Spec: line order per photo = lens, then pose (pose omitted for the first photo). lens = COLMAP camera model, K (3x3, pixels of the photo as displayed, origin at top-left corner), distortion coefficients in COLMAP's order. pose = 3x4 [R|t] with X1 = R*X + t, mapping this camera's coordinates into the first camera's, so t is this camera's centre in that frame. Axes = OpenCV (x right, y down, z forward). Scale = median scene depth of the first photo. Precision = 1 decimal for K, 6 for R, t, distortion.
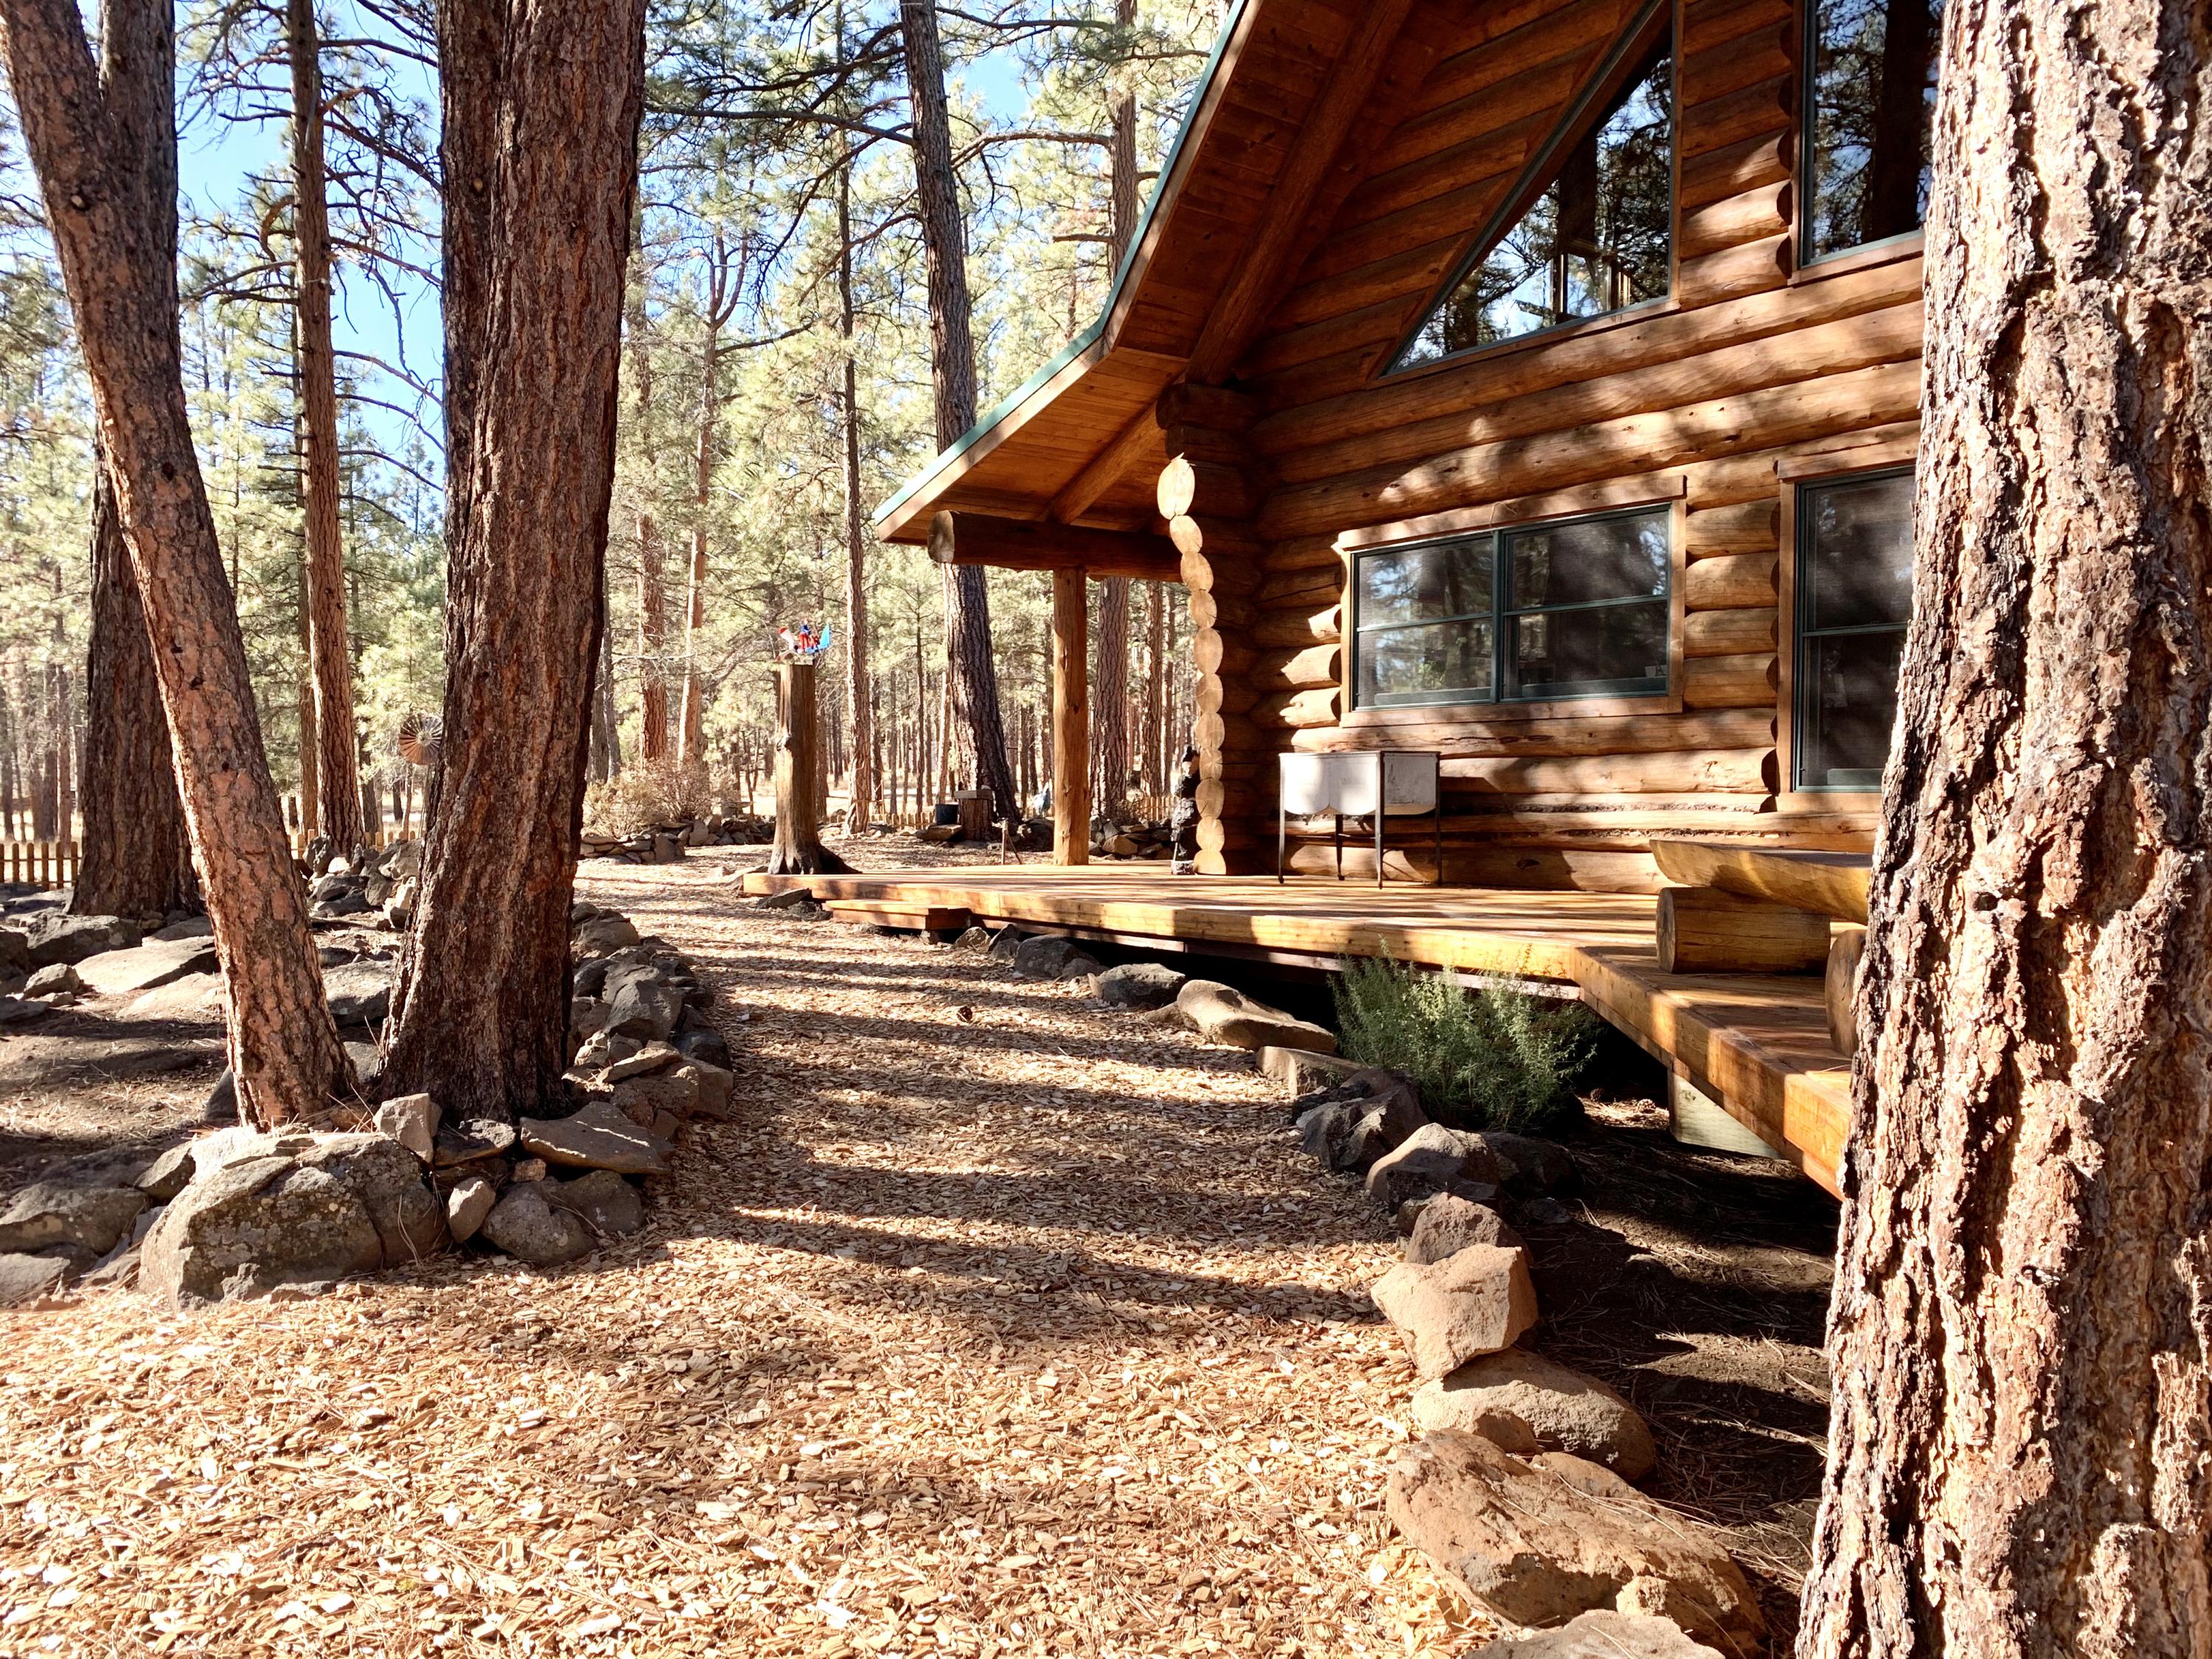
lens RADIAL K [[1669.5, 0, 1106.2], [0, 1669.5, 892.0], [0, 0, 1]] dist [0.002997, -0.000121]
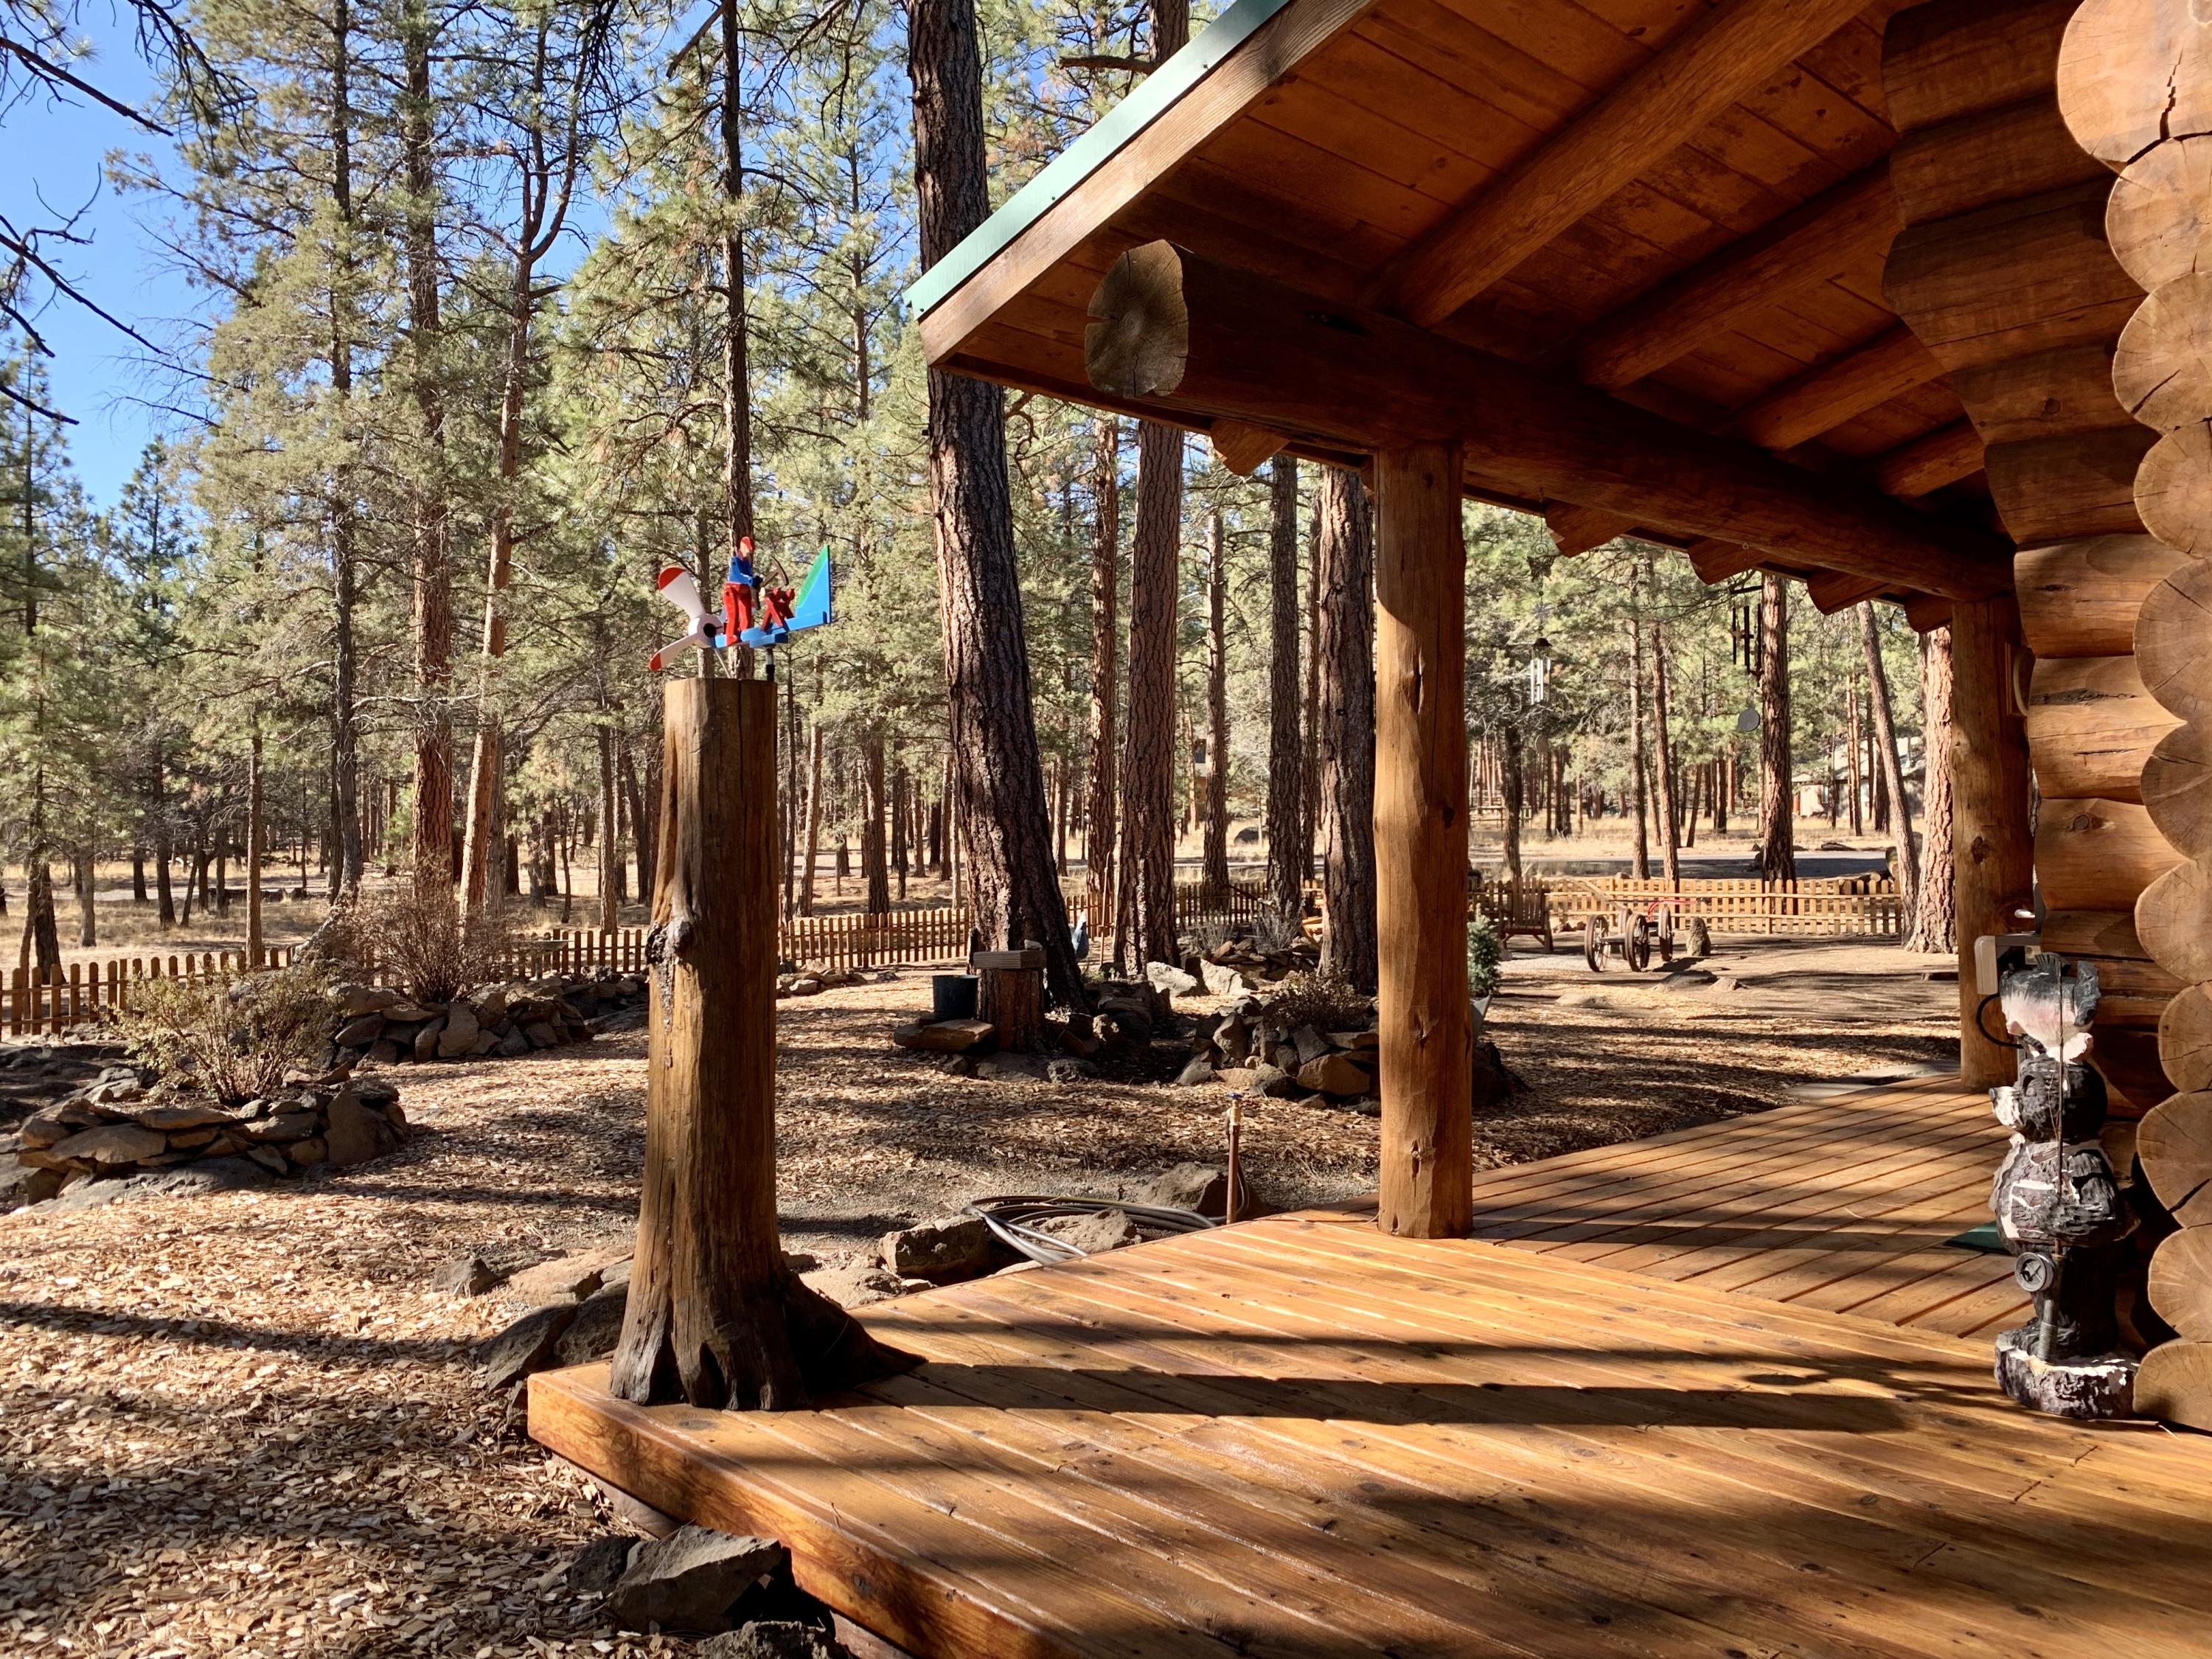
lens RADIAL K [[1684.0, 0, 1092.8], [0, 1684.0, 830.4], [0, 0, 1]] dist [0.033504, -0.036863]
pose [[0.995790, 0.005549, 0.091496, -0.074022], [0.001202, 0.997289, -0.073572, -0.043477], [-0.091657, 0.073372, 0.993084, 0.351130]]
